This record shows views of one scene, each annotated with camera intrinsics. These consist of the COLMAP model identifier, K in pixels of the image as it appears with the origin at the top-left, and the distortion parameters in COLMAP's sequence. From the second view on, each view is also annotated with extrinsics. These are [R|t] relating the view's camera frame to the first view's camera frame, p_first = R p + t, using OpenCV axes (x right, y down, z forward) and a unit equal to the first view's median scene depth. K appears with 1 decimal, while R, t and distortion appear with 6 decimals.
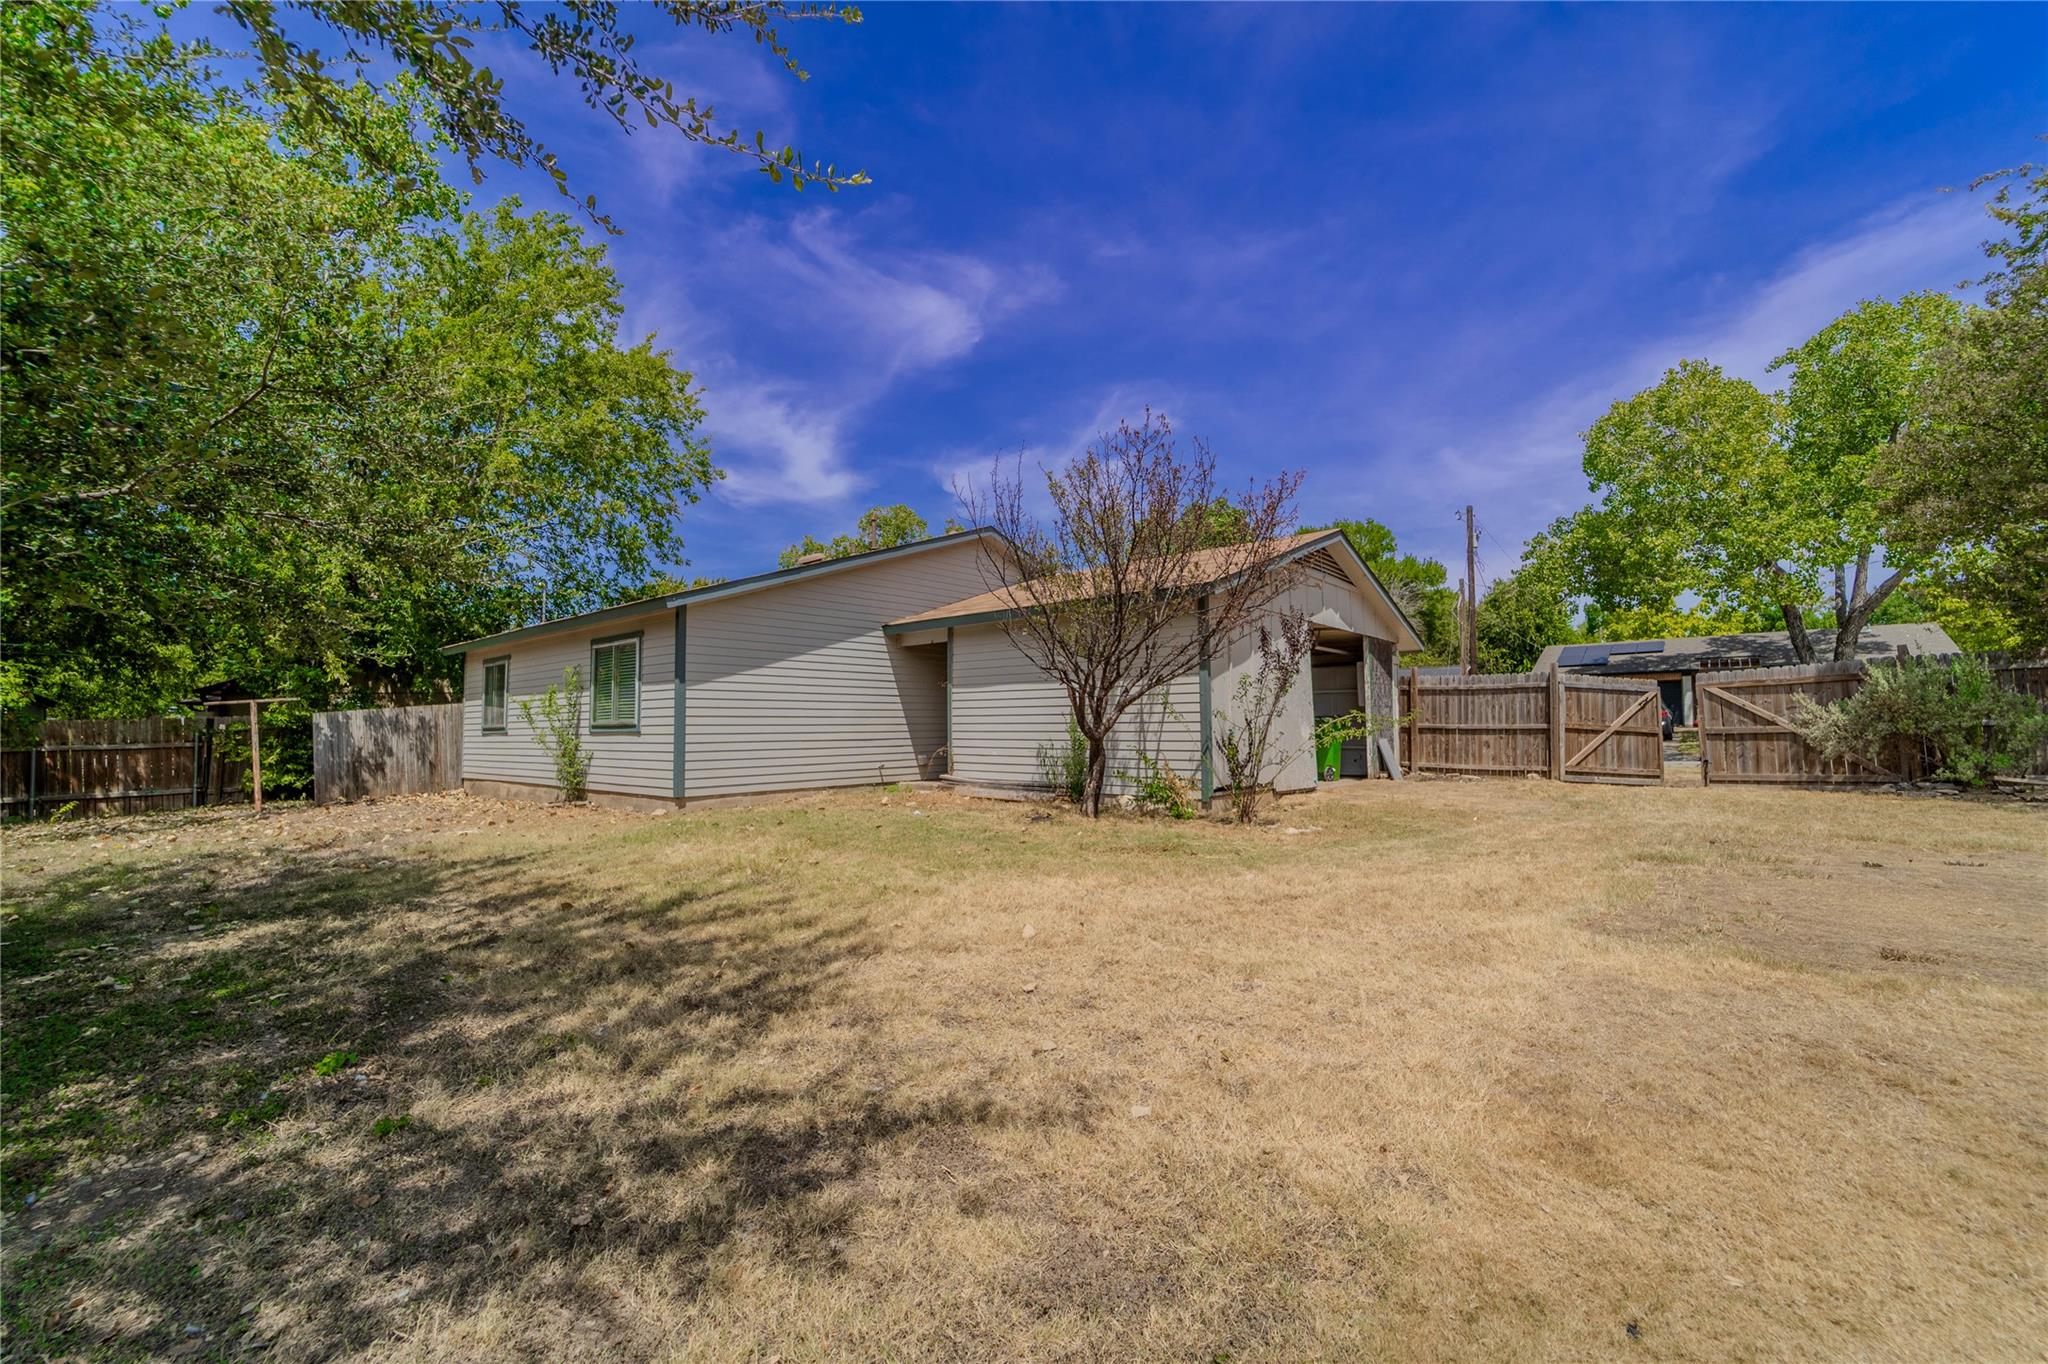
lens RADIAL K [[823.9, 0, 1028.5], [0, 823.9, 681.7], [0, 0, 1]] dist [0.001881, -0.000727]
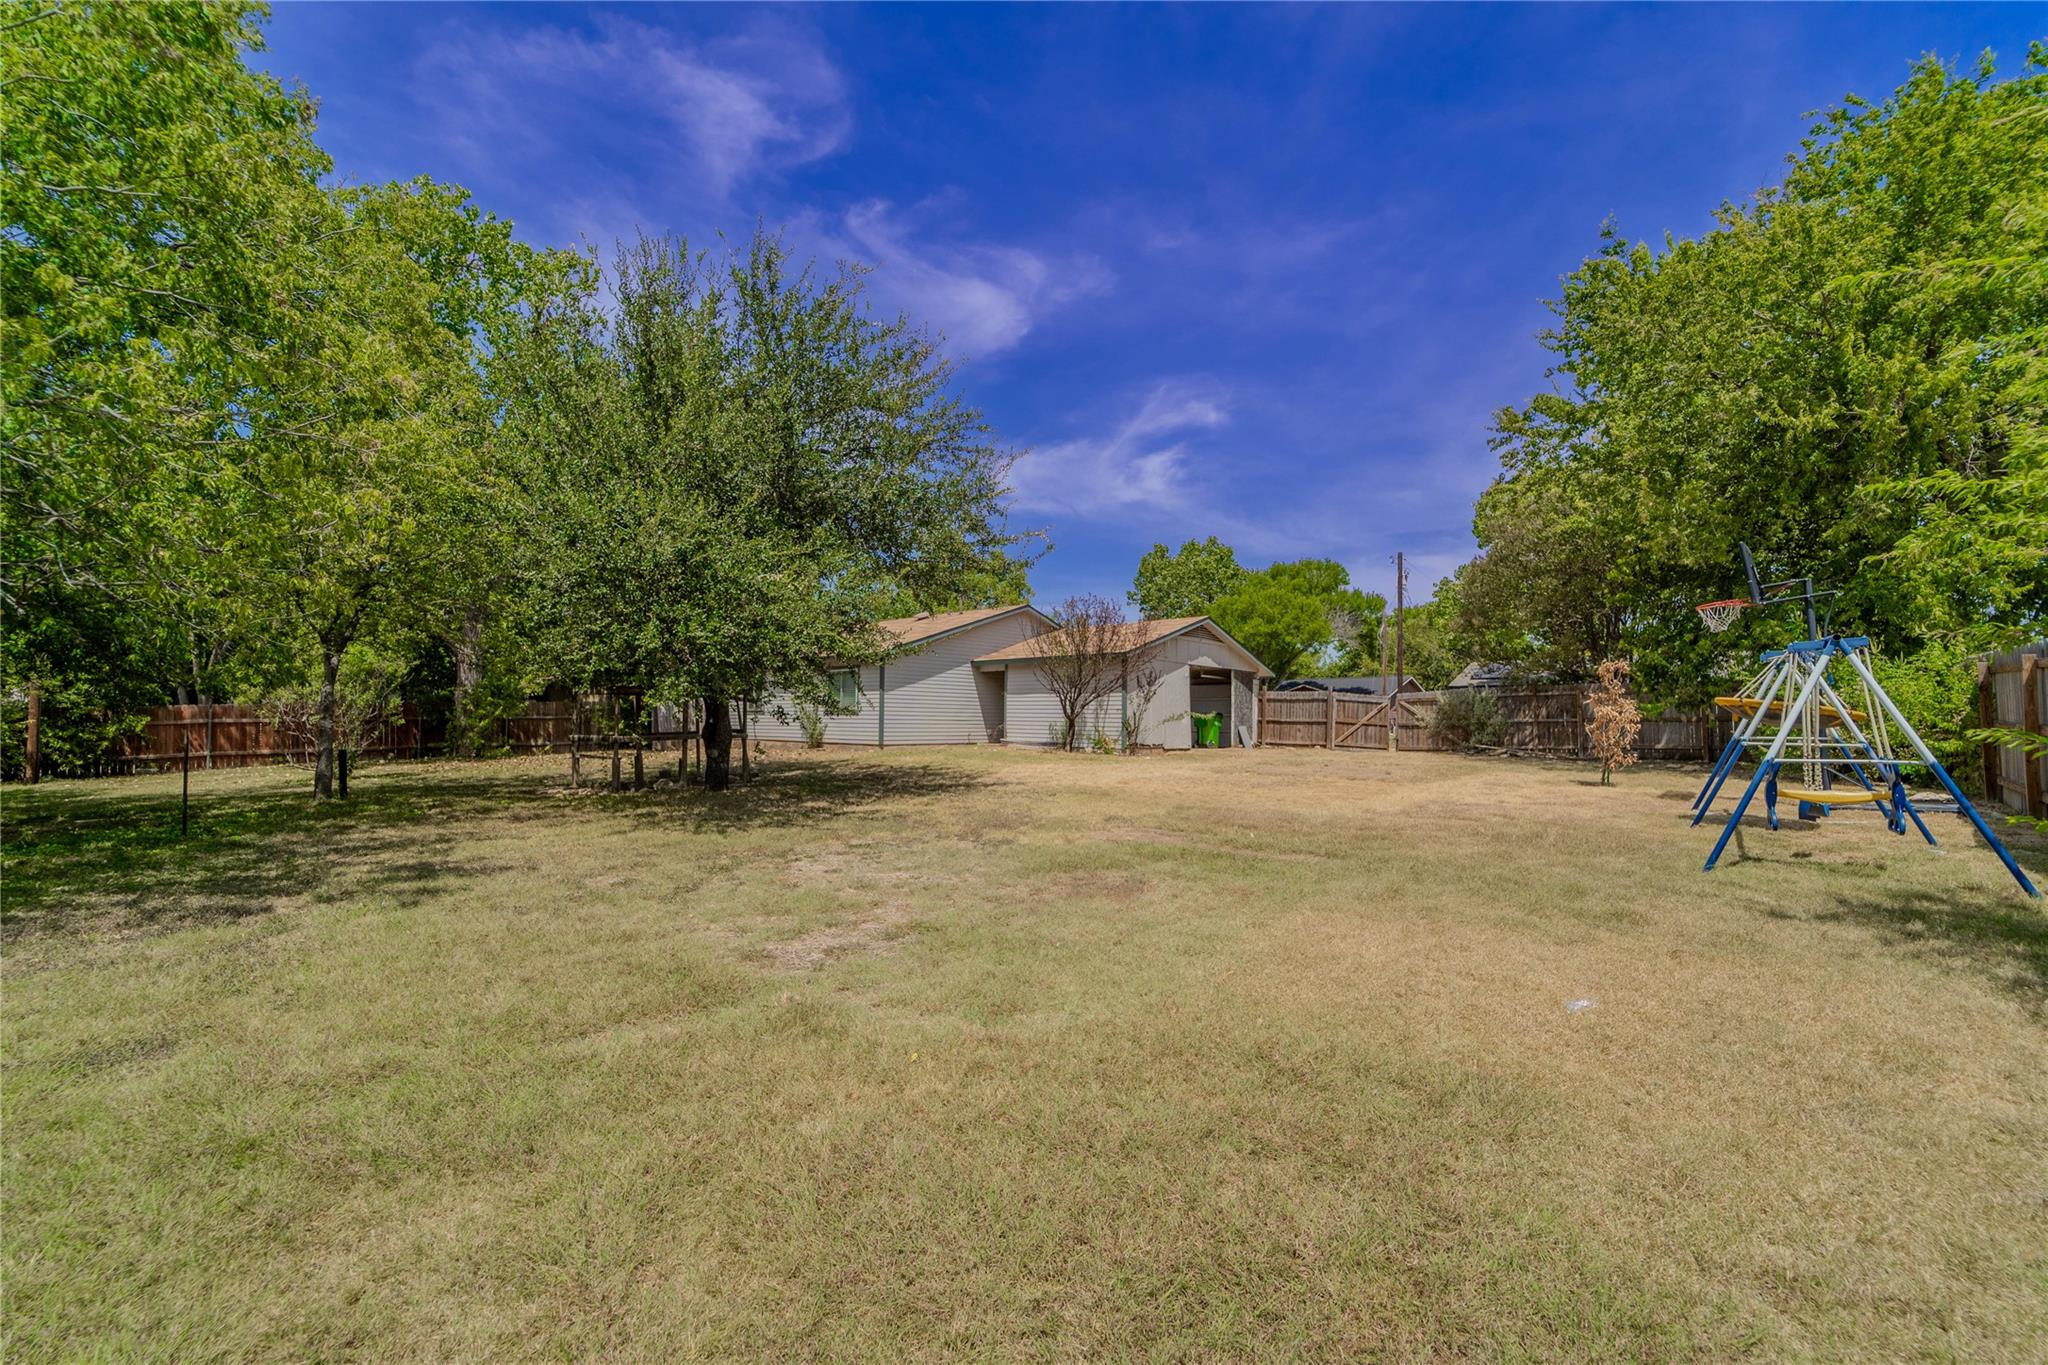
lens RADIAL K [[823.9, 0, 1028.5], [0, 823.9, 682.2], [0, 0, 1]] dist [0.001881, -0.000727]
pose [[0.998420, 0.017212, -0.053499, 0.056072], [-0.016512, 0.999773, 0.013496, -0.043483], [0.053720, -0.012591, 0.998477, -0.841153]]
